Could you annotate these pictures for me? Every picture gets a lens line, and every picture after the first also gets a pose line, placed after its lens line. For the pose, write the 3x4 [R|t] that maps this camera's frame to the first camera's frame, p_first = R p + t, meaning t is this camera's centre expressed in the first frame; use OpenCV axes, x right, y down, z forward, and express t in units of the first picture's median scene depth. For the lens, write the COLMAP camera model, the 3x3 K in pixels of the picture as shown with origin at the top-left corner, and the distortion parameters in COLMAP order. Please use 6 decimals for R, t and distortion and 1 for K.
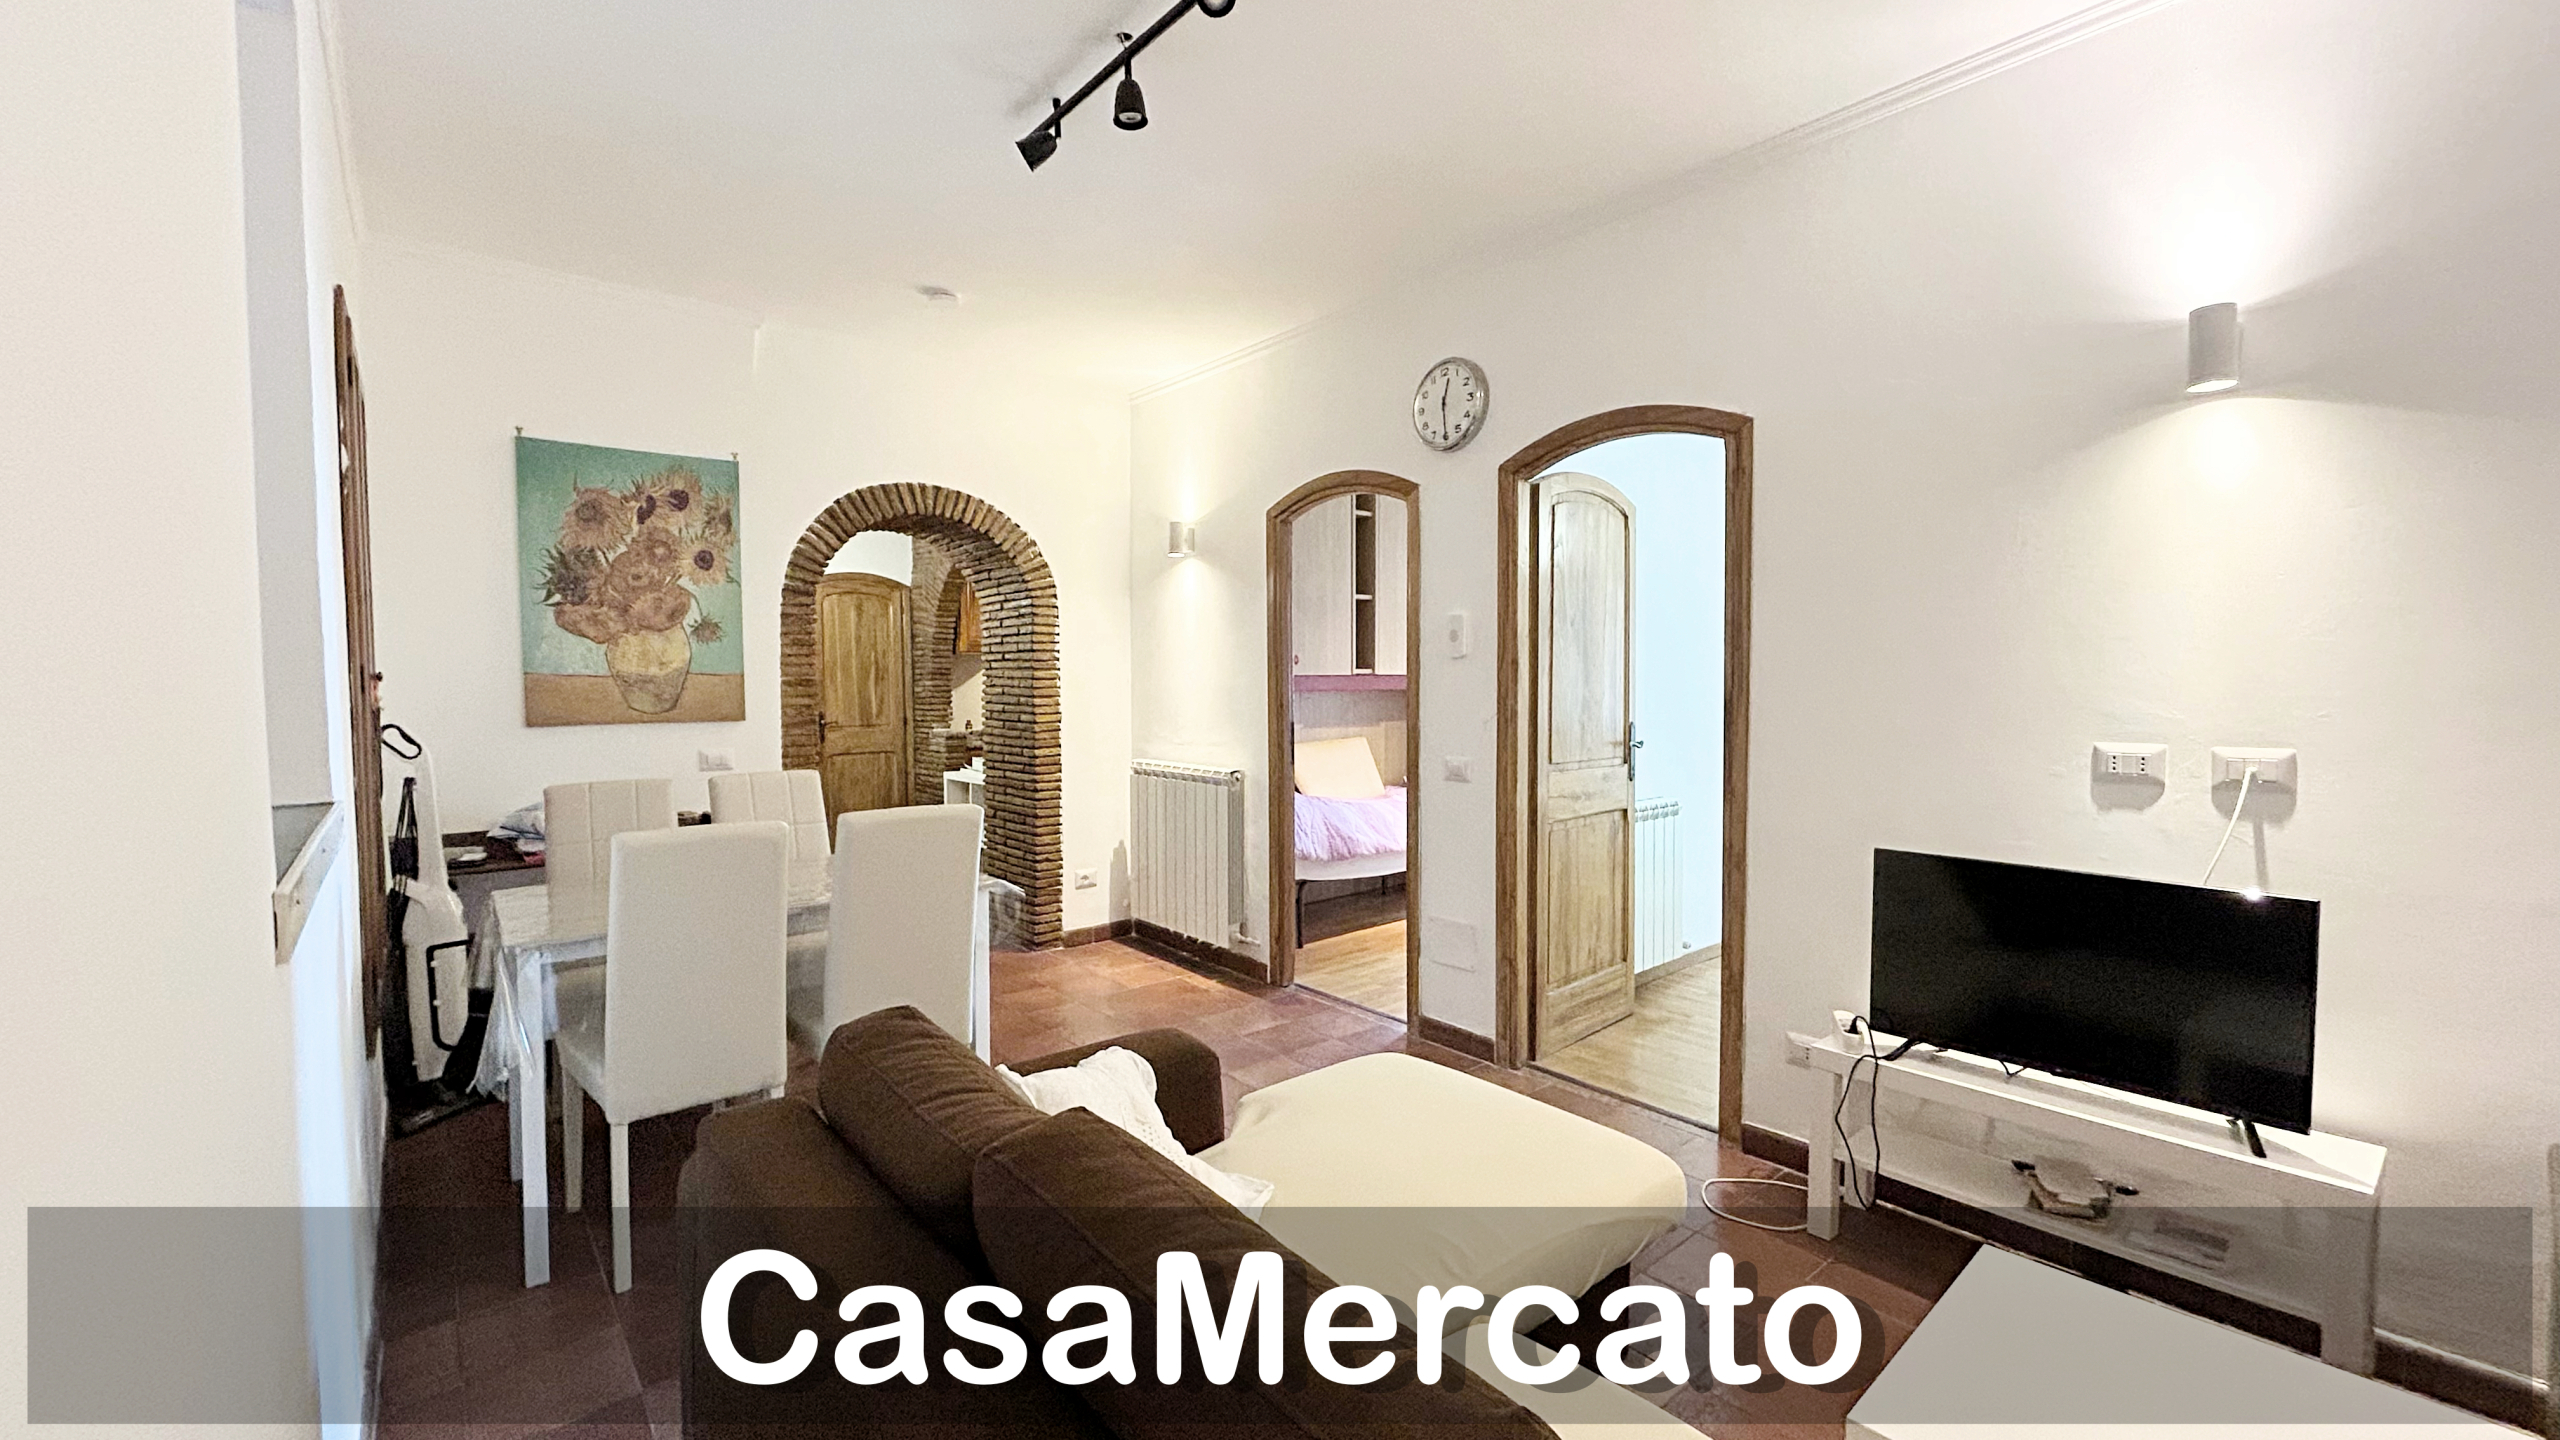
lens RADIAL K [[1031.0, 0, 1280.0], [0, 1031.0, 723.1], [0, 0, 1]] dist [0.000914, -0.000040]
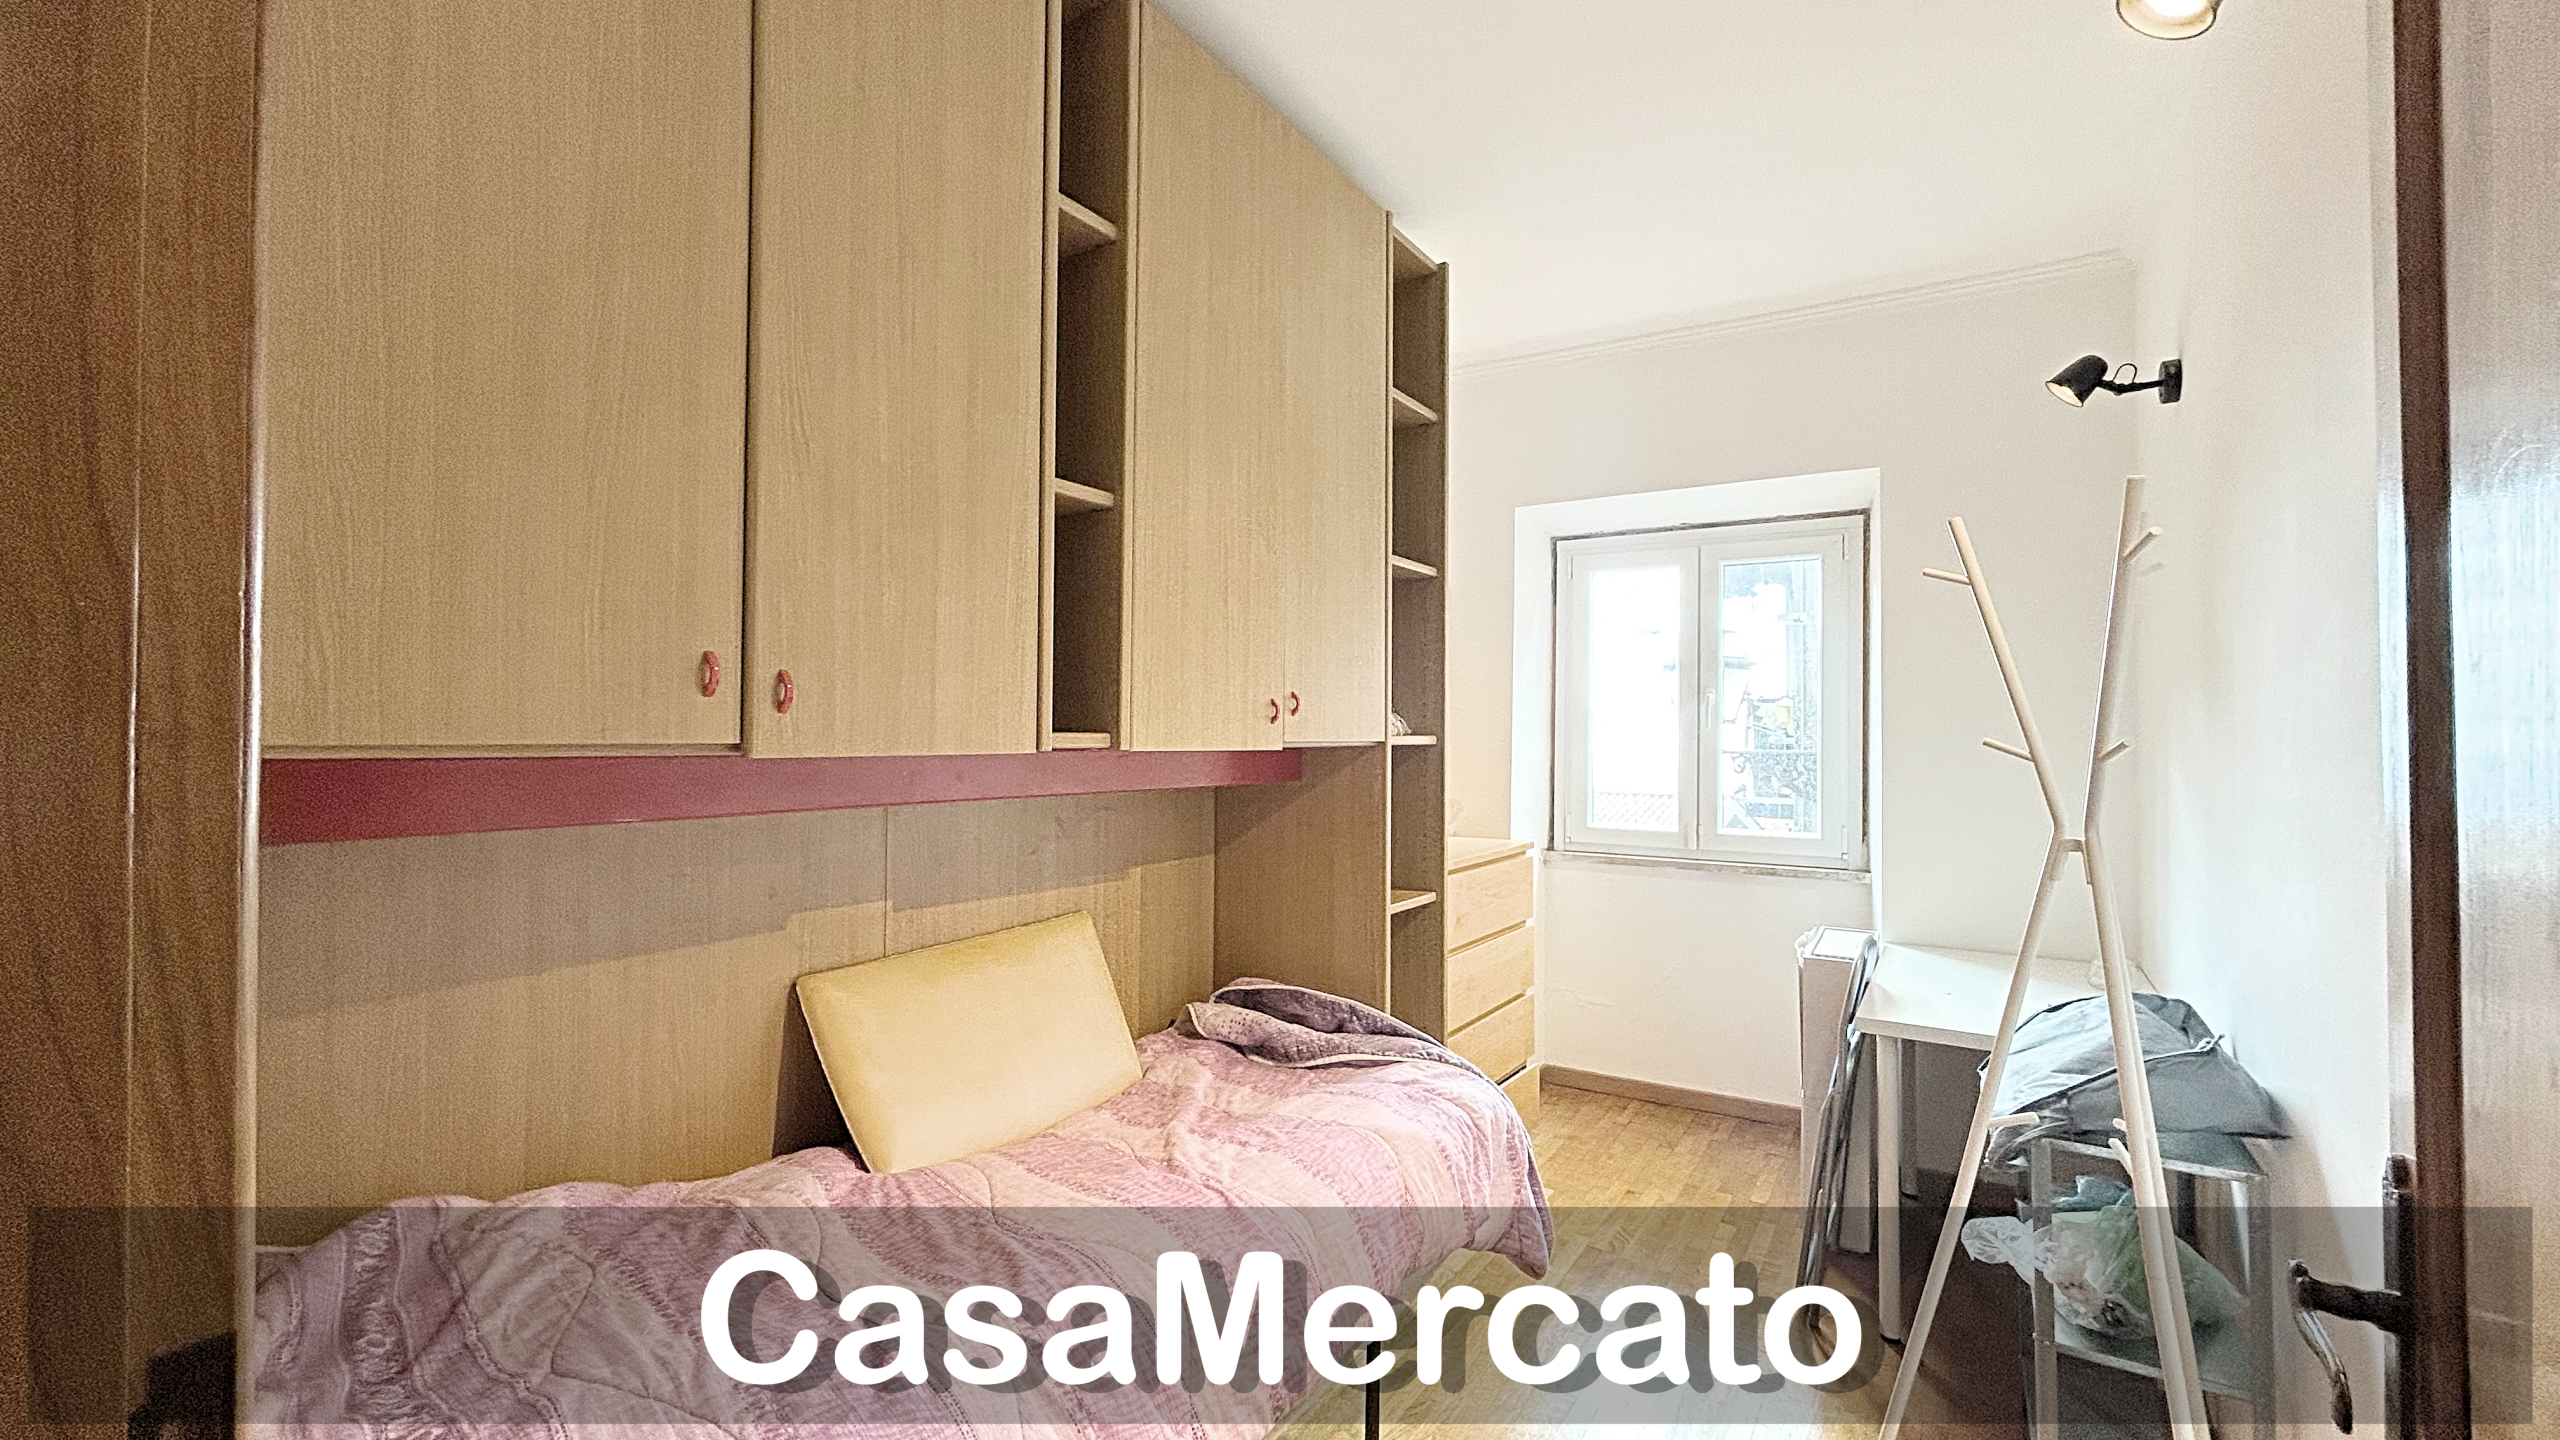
lens RADIAL K [[985.0, 0, 1306.1], [0, 985.0, 716.3], [0, 0, 1]] dist [-0.000327, 0.006379]
pose [[0.966539, 0.018901, 0.255824, 0.093830], [-0.002713, 0.997979, -0.063484, -0.052553], [-0.256507, 0.060666, 0.964637, 0.931529]]
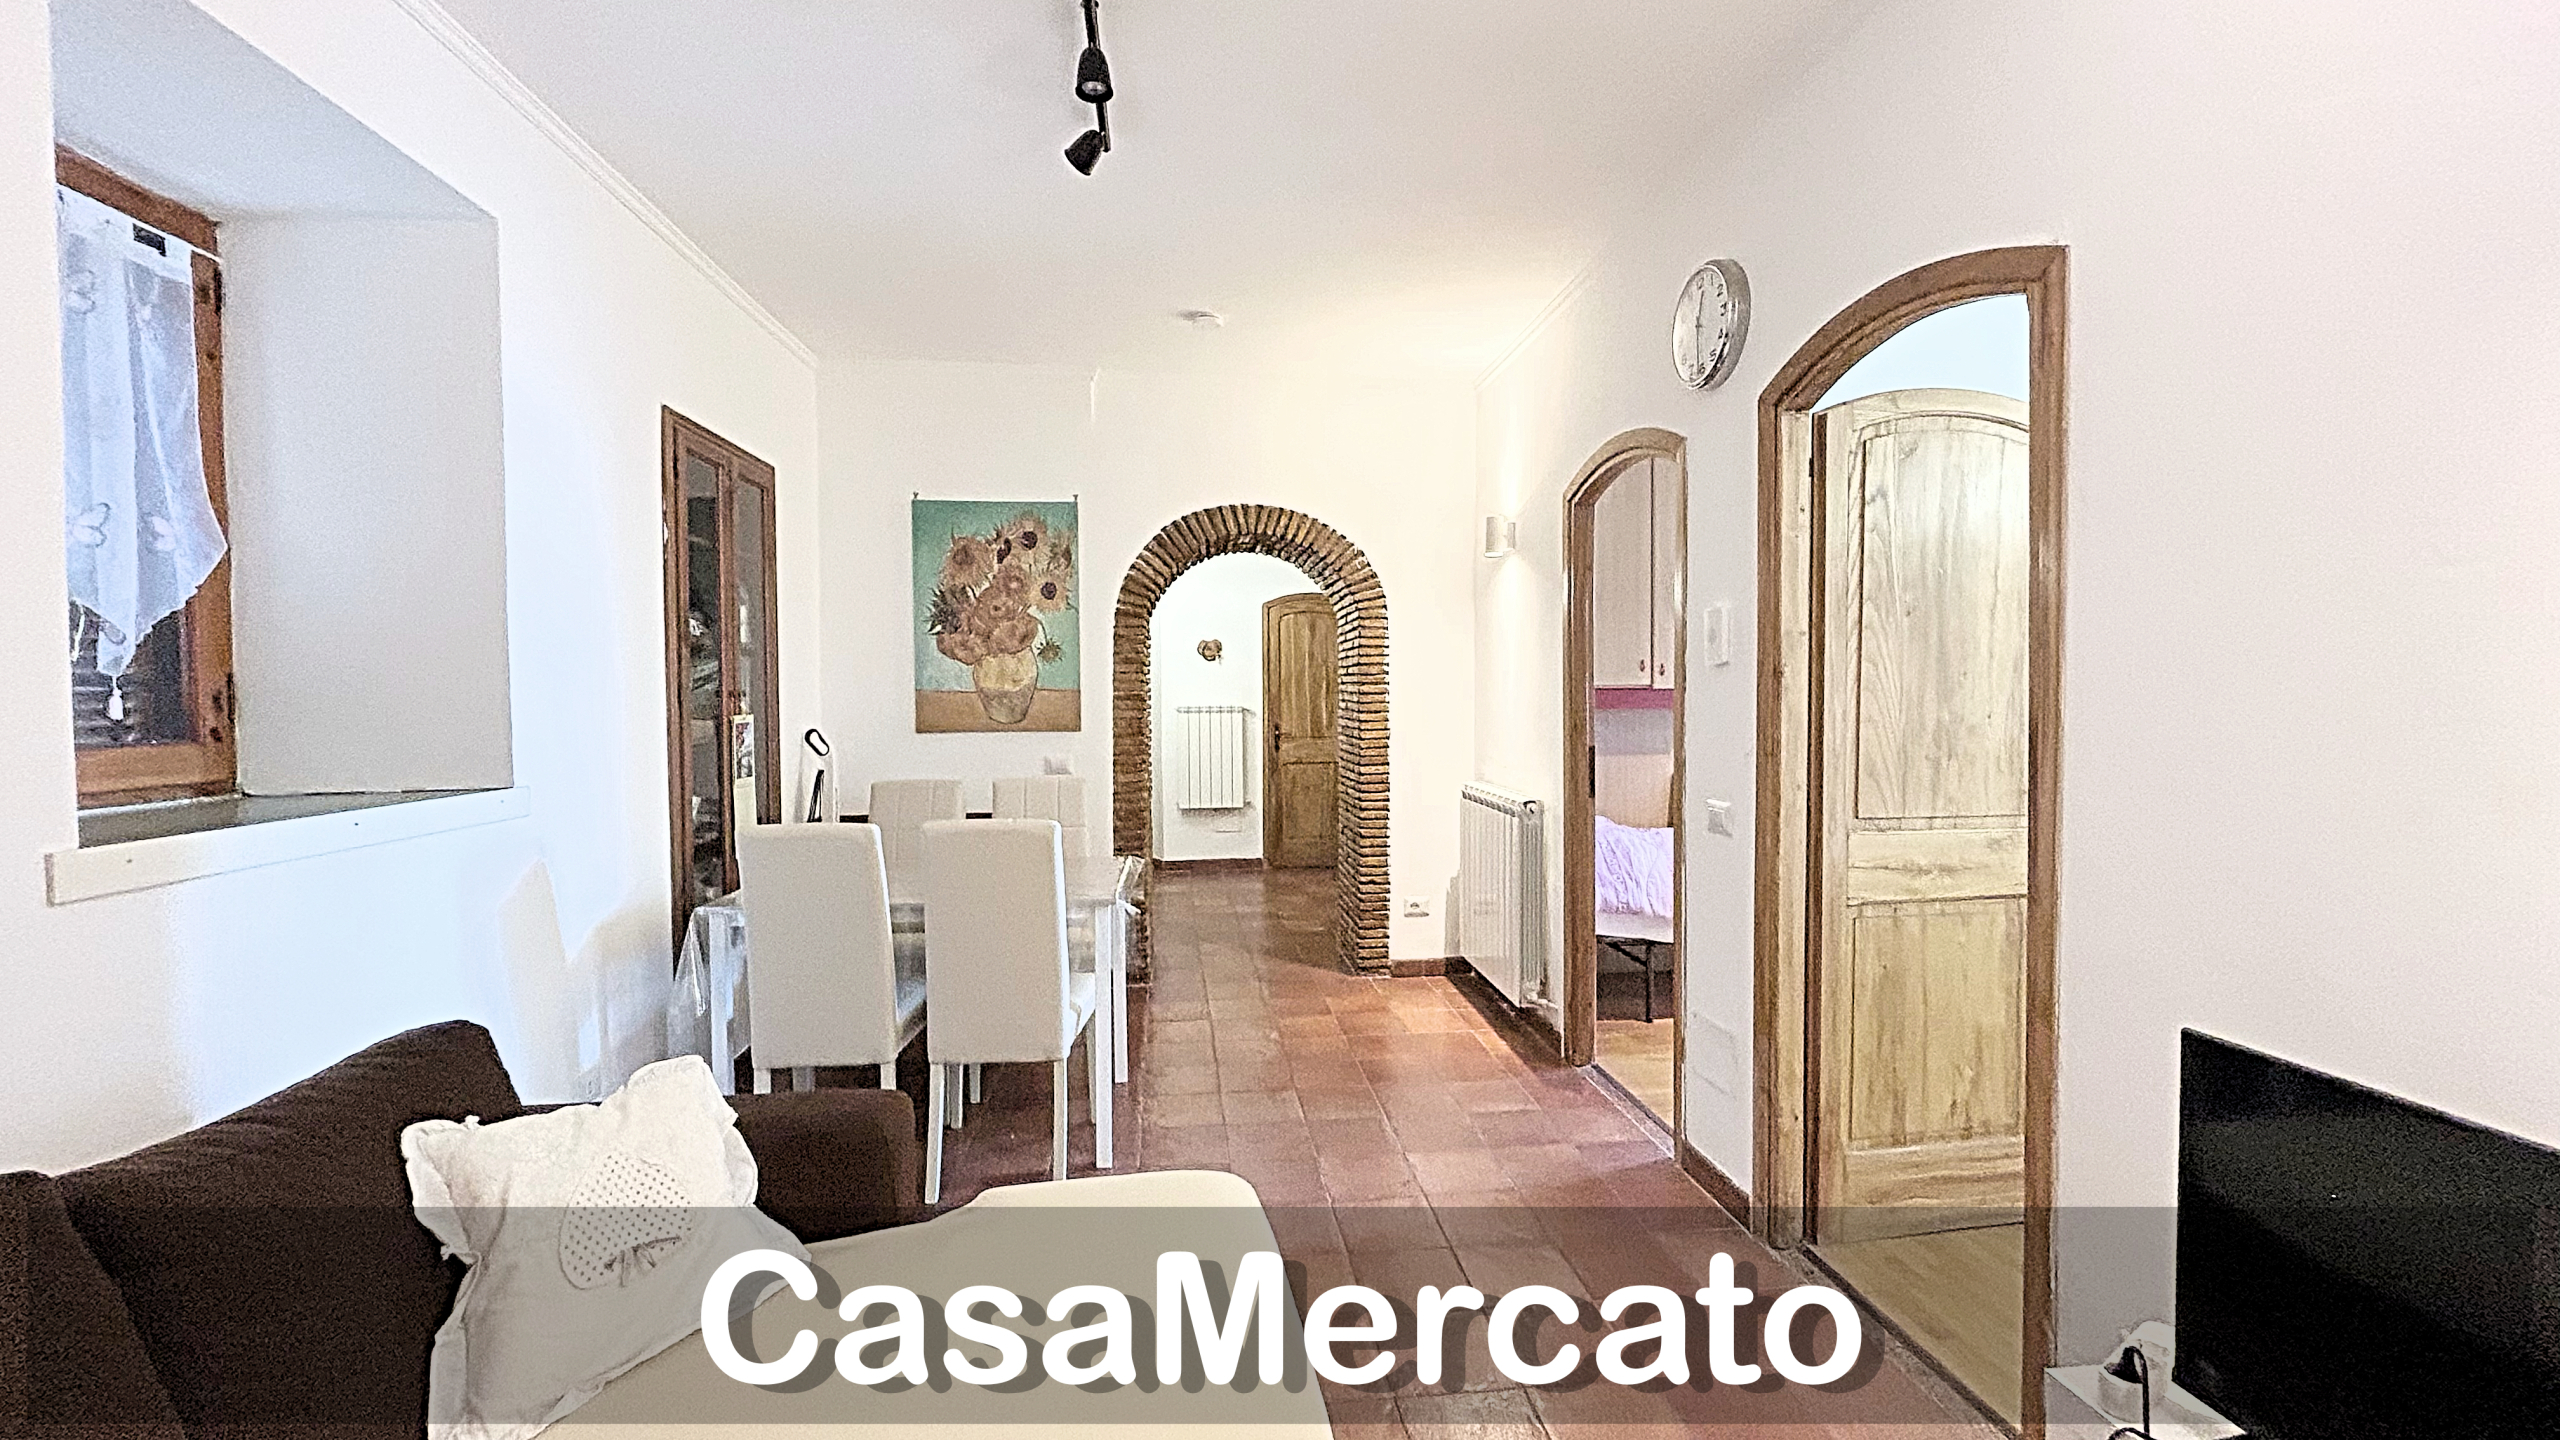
lens RADIAL K [[1031.0, 0, 1280.0], [0, 1031.0, 723.1], [0, 0, 1]] dist [0.000914, -0.000040]
pose [[0.828250, 0.015852, -0.560135, 0.277526], [-0.022512, 0.999734, -0.004994, -0.009921], [0.559907, 0.016746, 0.828386, 0.181915]]
